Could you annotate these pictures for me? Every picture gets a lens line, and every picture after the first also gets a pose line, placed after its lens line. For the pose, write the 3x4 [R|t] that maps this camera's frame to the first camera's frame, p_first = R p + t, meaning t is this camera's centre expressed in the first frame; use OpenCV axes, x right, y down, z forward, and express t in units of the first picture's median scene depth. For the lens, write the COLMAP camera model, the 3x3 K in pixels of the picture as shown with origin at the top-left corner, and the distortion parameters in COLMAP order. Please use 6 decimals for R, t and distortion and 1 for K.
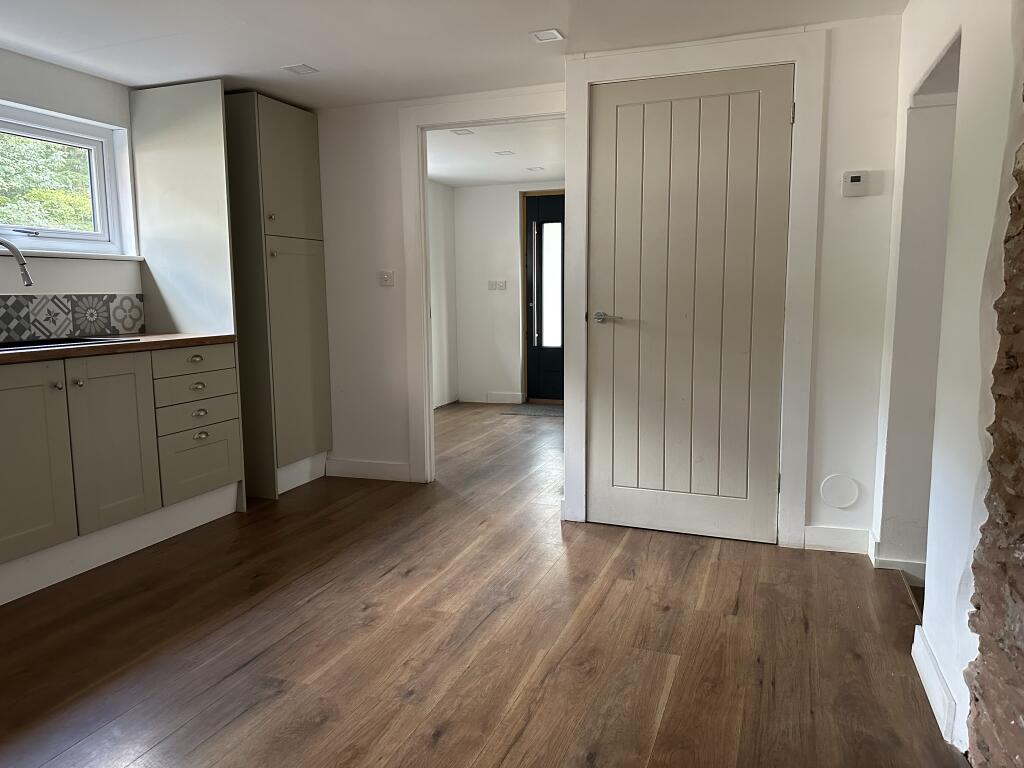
lens RADIAL K [[709.7, 0, 512.0], [0, 709.7, 384.0], [0, 0, 1]] dist [-0.000140, -0.000010]
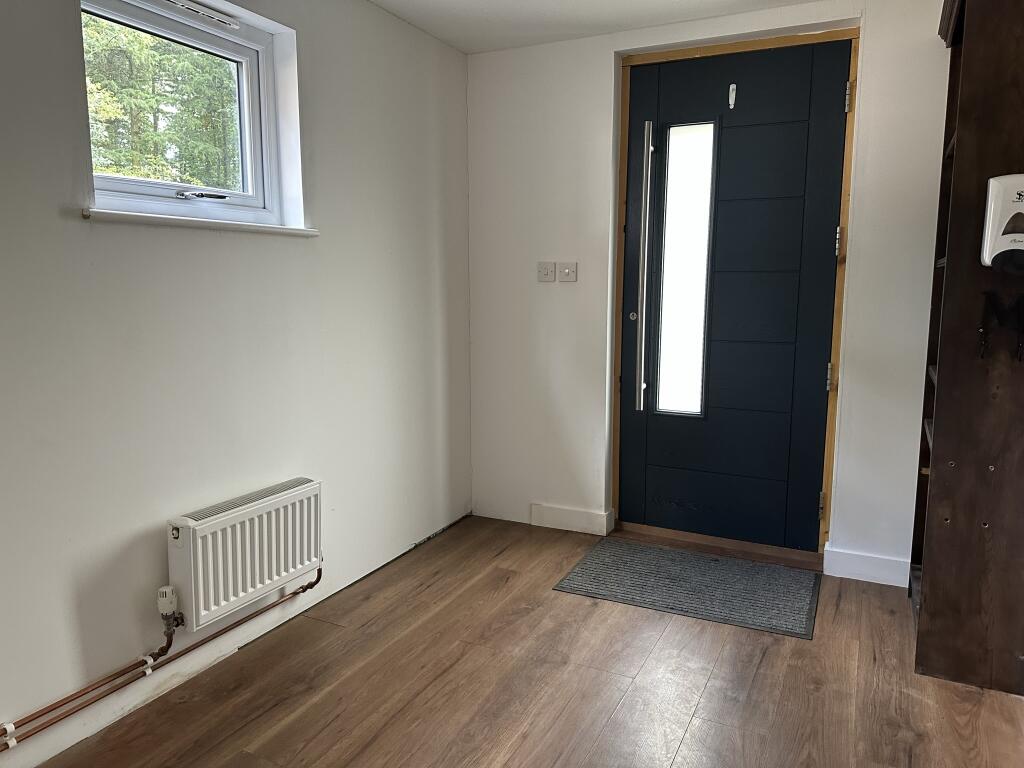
lens RADIAL K [[780.9, 0, 512.0], [0, 780.9, 384.0], [0, 0, 1]] dist [0.001374, 0.000155]
pose [[0.997392, 0.021787, -0.068810, -0.014139], [-0.021483, 0.999756, 0.005161, -0.070821], [0.068906, -0.003669, 0.997616, 0.510611]]
